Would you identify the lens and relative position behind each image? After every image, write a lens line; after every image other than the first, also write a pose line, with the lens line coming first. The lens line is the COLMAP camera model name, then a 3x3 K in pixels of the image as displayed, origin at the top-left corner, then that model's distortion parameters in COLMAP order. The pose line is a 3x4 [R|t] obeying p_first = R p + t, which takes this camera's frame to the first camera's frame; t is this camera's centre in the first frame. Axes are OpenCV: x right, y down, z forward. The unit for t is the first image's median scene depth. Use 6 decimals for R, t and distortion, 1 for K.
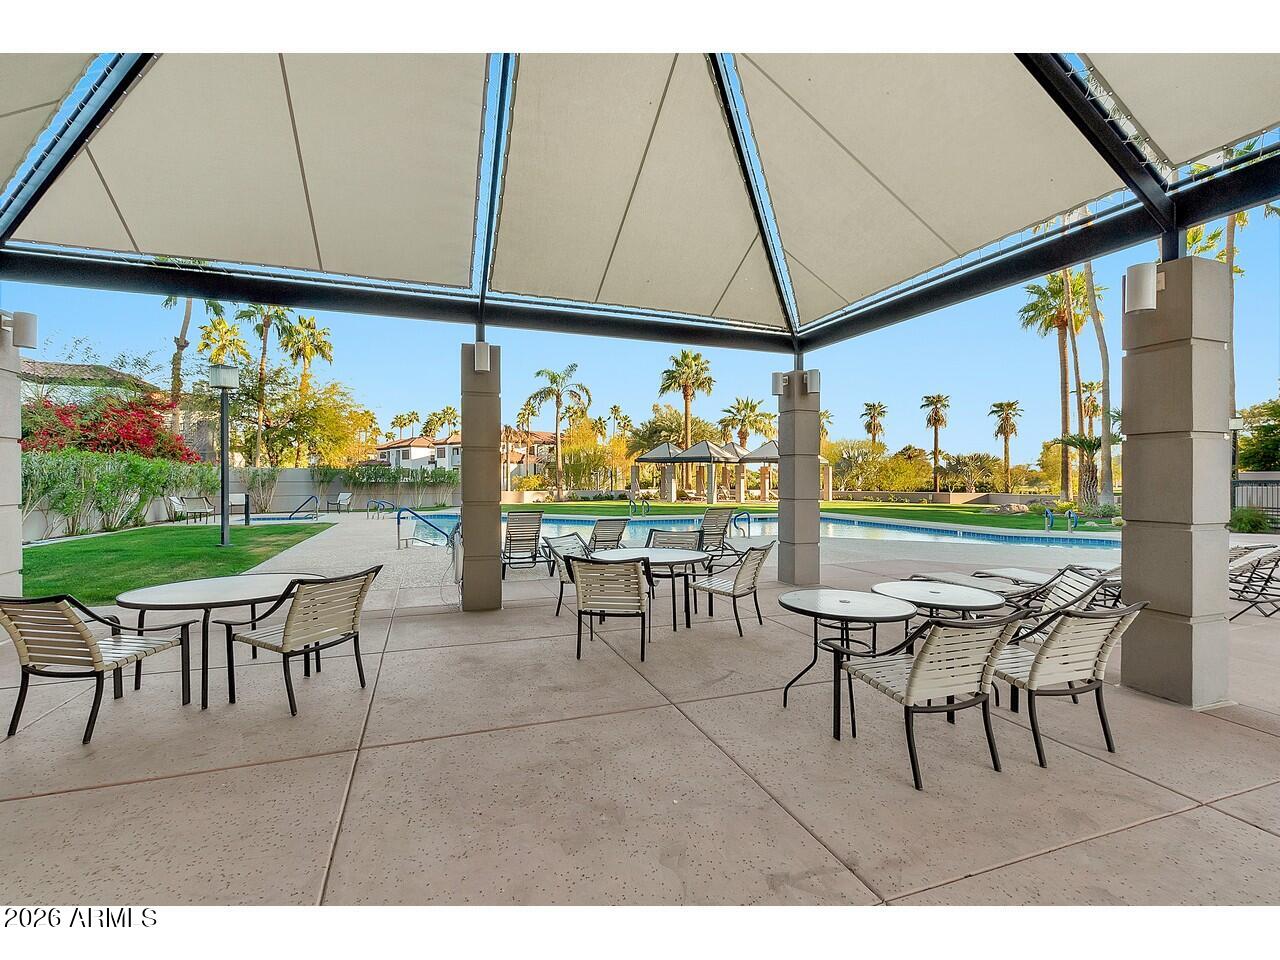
lens RADIAL K [[569.1, 0, 638.9], [0, 569.1, 479.1], [0, 0, 1]] dist [0.000828, 0.001182]
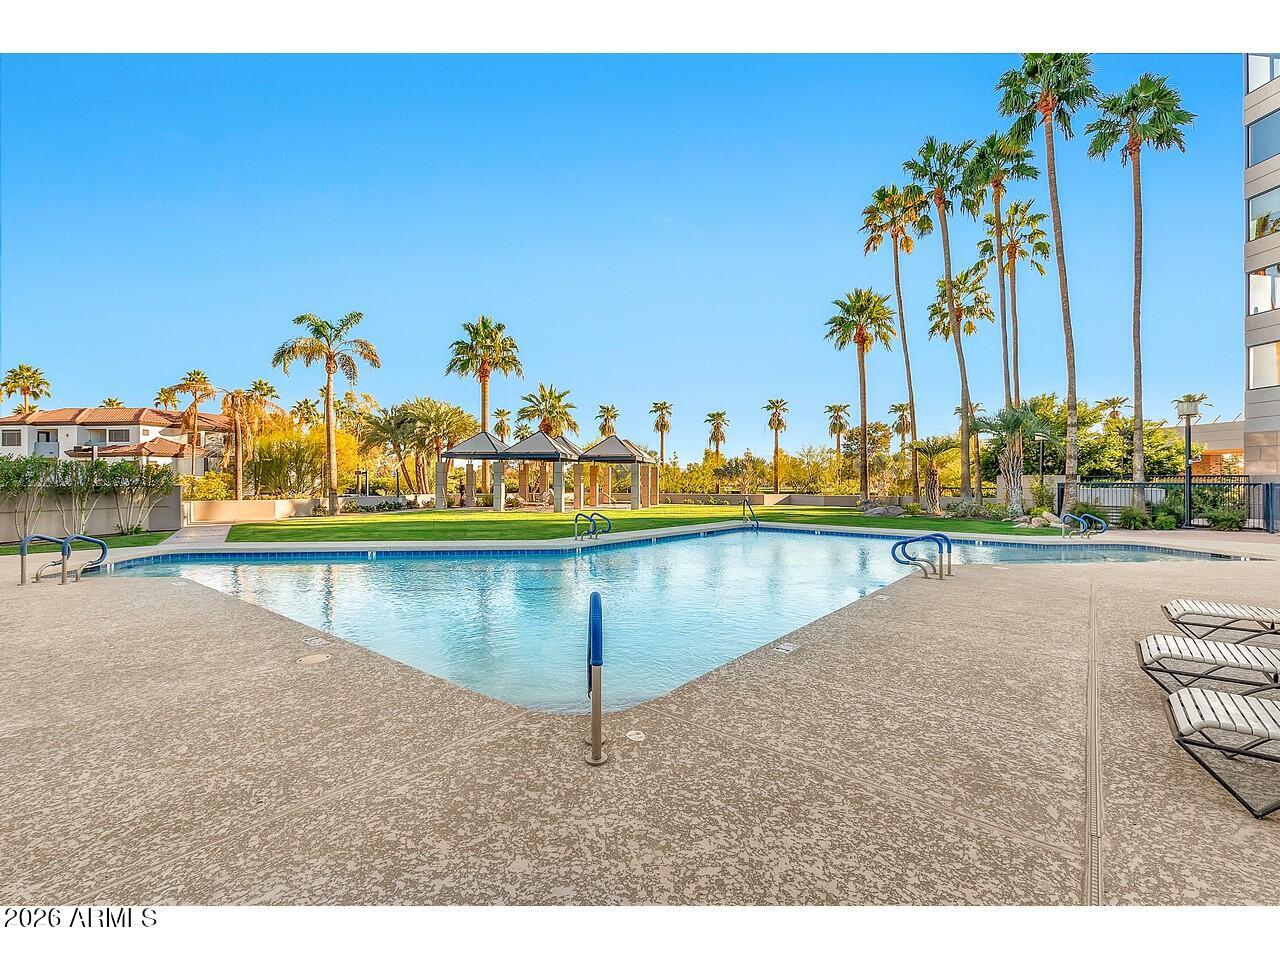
lens RADIAL K [[569.1, 0, 626.1], [0, 569.1, 478.2], [0, 0, 1]] dist [0.000828, 0.001182]
pose [[0.865549, 0.003699, 0.500811, -0.107020], [-0.002347, 0.999992, -0.003330, -0.000302], [-0.500819, 0.001707, 0.865550, 0.148407]]
